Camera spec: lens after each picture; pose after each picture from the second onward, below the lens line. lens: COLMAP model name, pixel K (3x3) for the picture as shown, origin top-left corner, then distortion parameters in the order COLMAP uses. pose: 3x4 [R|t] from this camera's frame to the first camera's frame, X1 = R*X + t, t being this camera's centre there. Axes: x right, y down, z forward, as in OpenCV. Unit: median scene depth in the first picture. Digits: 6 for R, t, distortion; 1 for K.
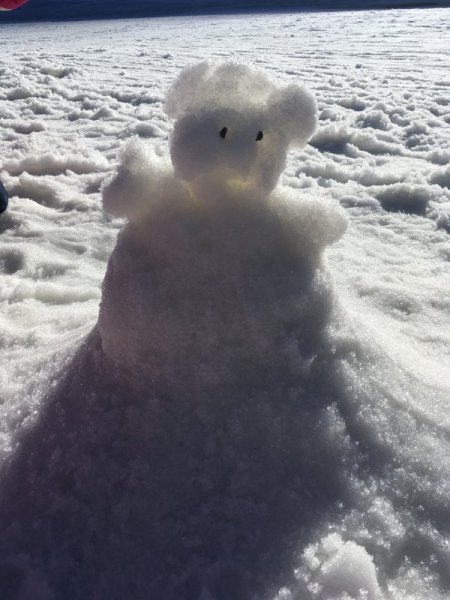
lens RADIAL K [[494.6, 0, 223.4], [0, 494.6, 298.1], [0, 0, 1]] dist [-0.004016, -0.013177]
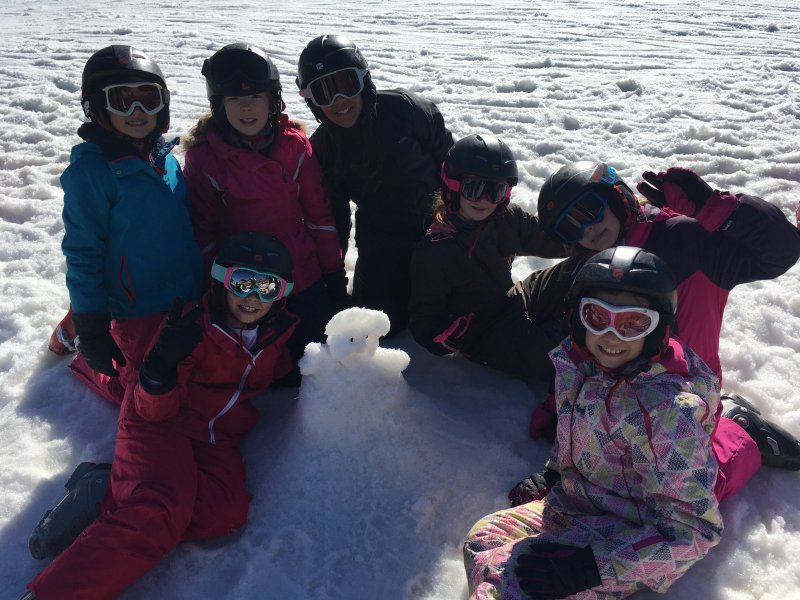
lens RADIAL K [[659.4, 0, 402.5], [0, 659.4, 300.4], [0, 0, 1]] dist [-0.004016, -0.013177]
pose [[0.980717, -0.121368, 0.153180, -0.216459], [0.112203, 0.991414, 0.067153, -0.684681], [-0.160015, -0.048671, 0.985914, -2.082954]]
